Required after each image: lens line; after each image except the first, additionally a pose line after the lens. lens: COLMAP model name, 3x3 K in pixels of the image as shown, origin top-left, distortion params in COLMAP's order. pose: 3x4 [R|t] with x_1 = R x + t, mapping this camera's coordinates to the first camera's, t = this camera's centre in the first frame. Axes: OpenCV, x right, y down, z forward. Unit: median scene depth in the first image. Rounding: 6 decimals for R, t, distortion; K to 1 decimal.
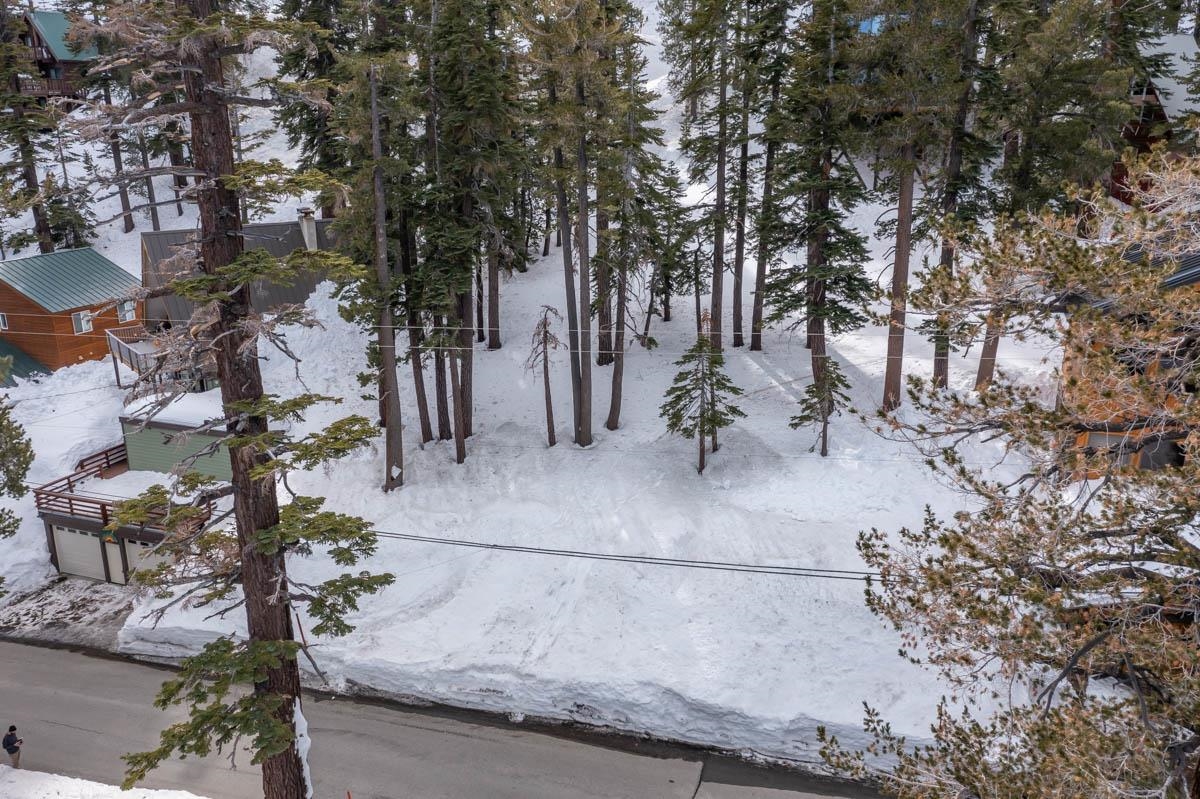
lens RADIAL K [[948.8, 0, 605.7], [0, 948.8, 401.3], [0, 0, 1]] dist [0.035020, -0.013039]
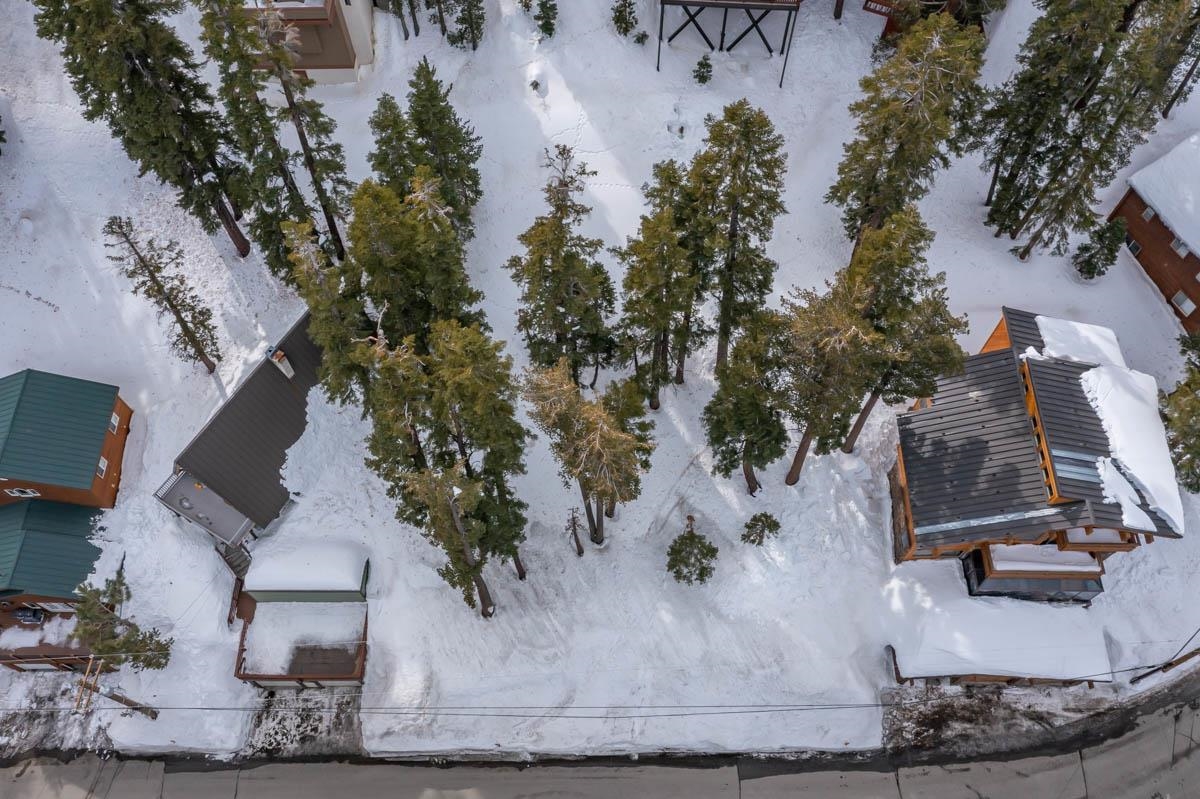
lens RADIAL K [[948.8, 0, 593.5], [0, 948.8, 403.0], [0, 0, 1]] dist [0.035020, -0.013039]
pose [[0.945549, -0.288544, 0.150596, -0.255896], [0.103161, 0.704518, 0.702148, -1.535911], [-0.308698, -0.648380, 0.695923, 0.147042]]
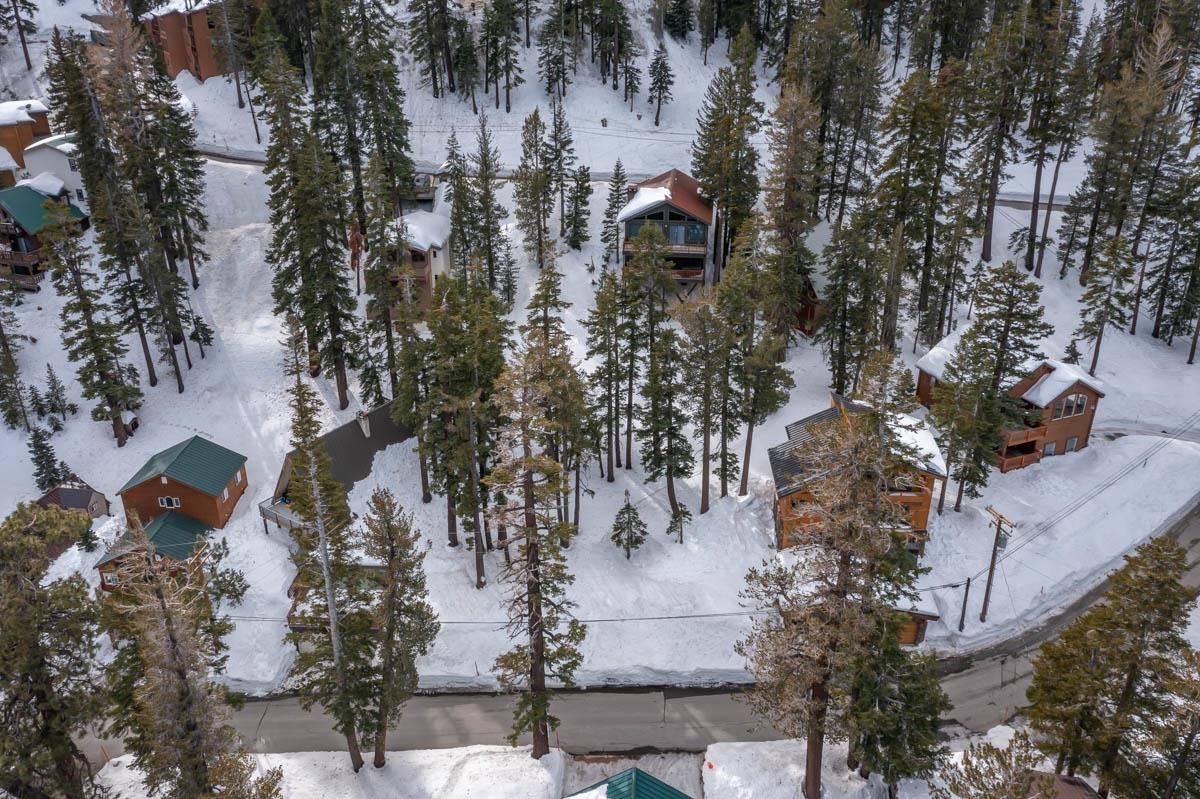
lens RADIAL K [[948.8, 0, 606.3], [0, 948.8, 400.8], [0, 0, 1]] dist [0.035020, -0.013039]
pose [[0.955963, -0.126133, 0.265000, -0.591818], [0.087679, 0.984442, 0.152274, -0.760938], [-0.280083, -0.122333, 0.952149, -1.253818]]
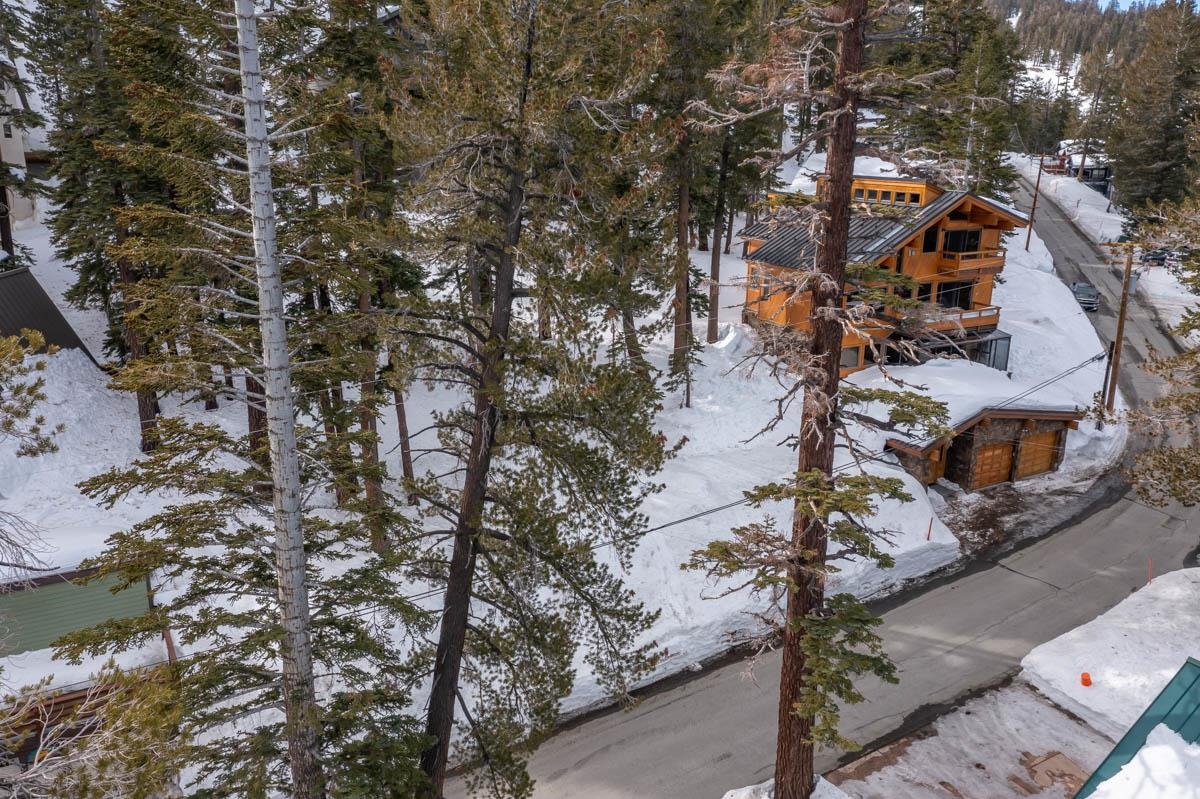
lens RADIAL K [[948.8, 0, 599.4], [0, 948.8, 395.4], [0, 0, 1]] dist [0.035020, -0.013039]
pose [[0.645957, -0.202361, 0.736064, -0.952306], [0.214017, 0.973562, 0.079837, -0.105610], [-0.732760, 0.105959, 0.672188, 0.274165]]
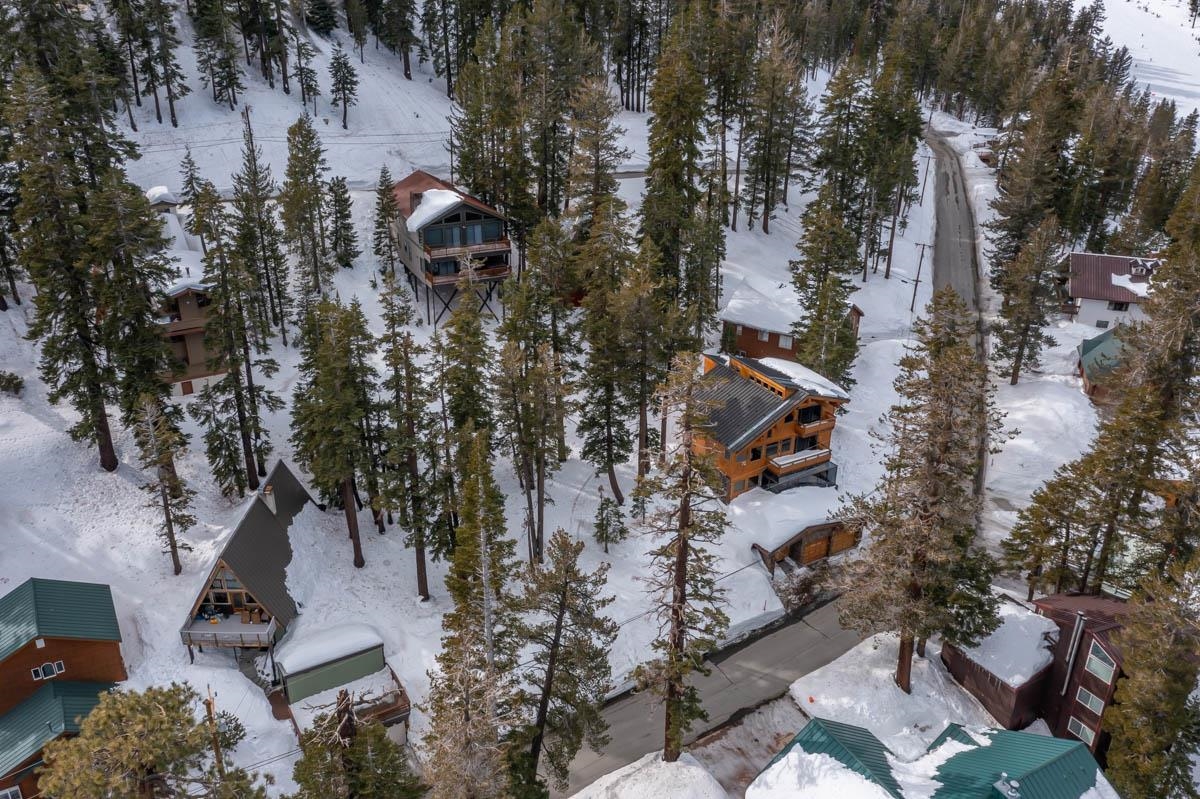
lens RADIAL K [[948.8, 0, 598.4], [0, 948.8, 400.4], [0, 0, 1]] dist [0.035020, -0.013039]
pose [[0.647091, -0.320406, 0.691819, -1.607954], [0.216311, 0.947275, 0.236390, -0.954948], [-0.731084, -0.003317, 0.682280, -0.578445]]
